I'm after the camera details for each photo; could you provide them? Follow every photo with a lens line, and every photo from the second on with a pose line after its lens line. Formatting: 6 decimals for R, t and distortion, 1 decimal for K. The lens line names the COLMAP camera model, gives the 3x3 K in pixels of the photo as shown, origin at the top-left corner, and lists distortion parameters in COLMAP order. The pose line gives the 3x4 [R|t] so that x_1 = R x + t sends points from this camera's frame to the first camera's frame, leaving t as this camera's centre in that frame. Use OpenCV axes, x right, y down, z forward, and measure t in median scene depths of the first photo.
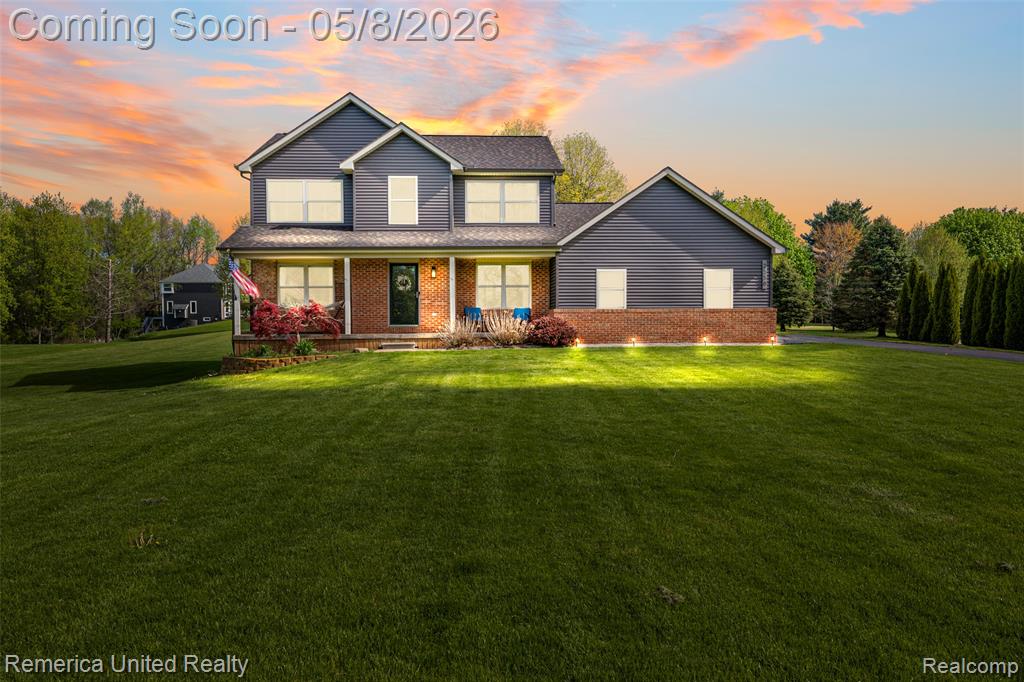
lens RADIAL K [[690.6, 0, 512.0], [0, 690.6, 341.0], [0, 0, 1]] dist [0.000568, -0.000786]
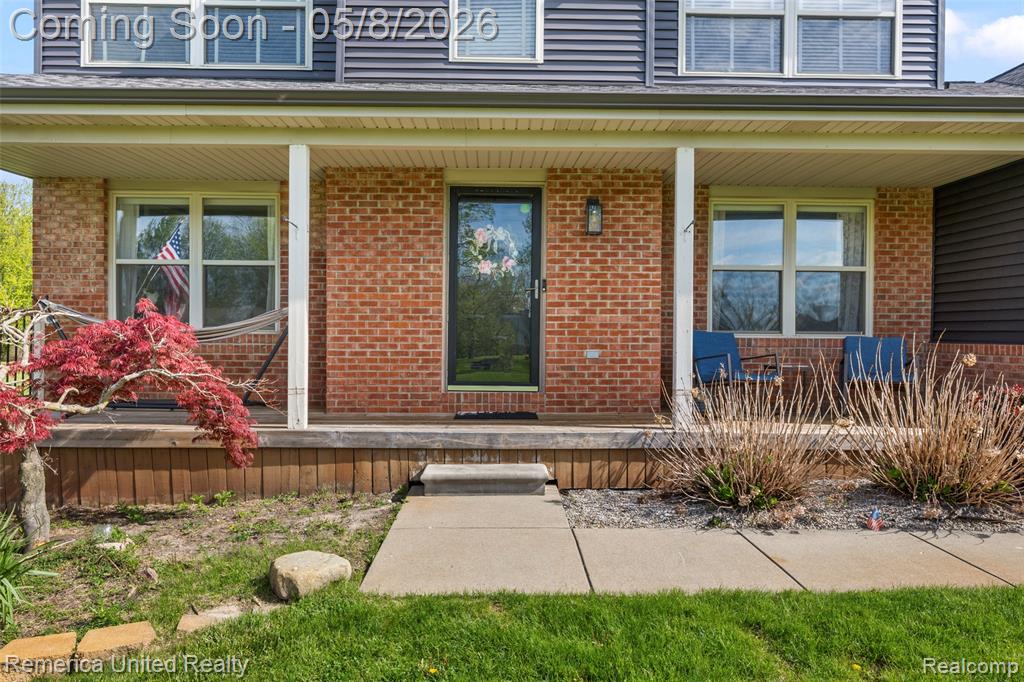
lens RADIAL K [[667.3, 0, 512.0], [0, 667.3, 341.0], [0, 0, 1]] dist [-0.002439, -0.000778]
pose [[0.999055, 0.014956, -0.040819, -0.090080], [-0.015911, 0.999605, -0.023166, -0.024173], [0.040456, 0.023794, 0.998898, 0.464825]]
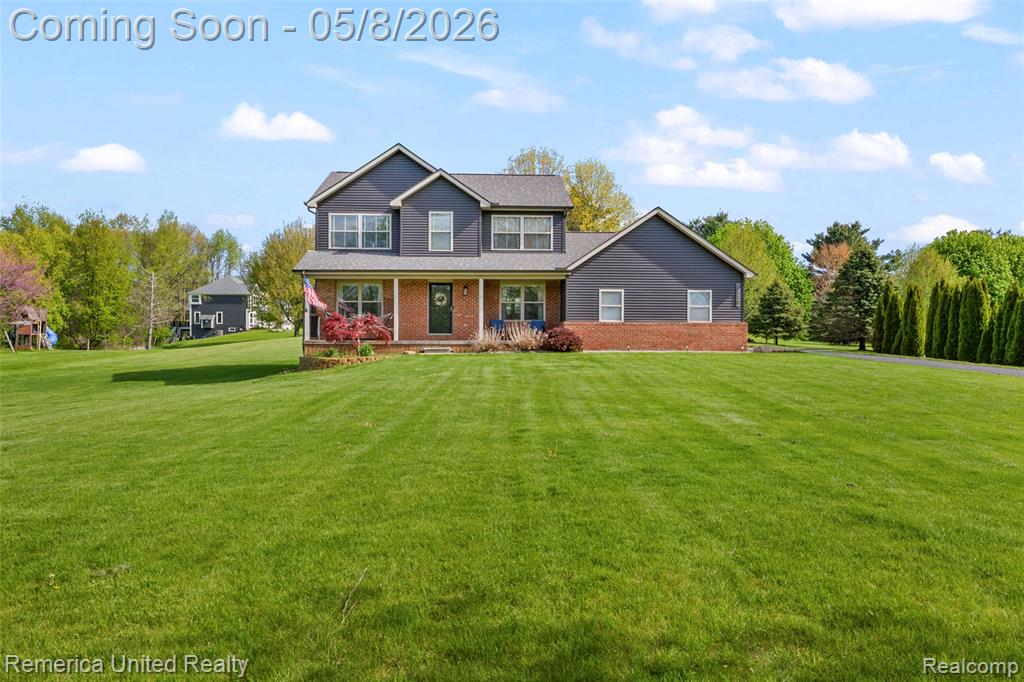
lens RADIAL K [[690.6, 0, 512.0], [0, 690.6, 341.0], [0, 0, 1]] dist [0.000568, -0.000786]
pose [[0.999823, 0.010085, -0.015865, -0.007295], [-0.010399, 0.999750, -0.019807, 0.008234], [0.015662, 0.019968, 0.999678, -0.140069]]
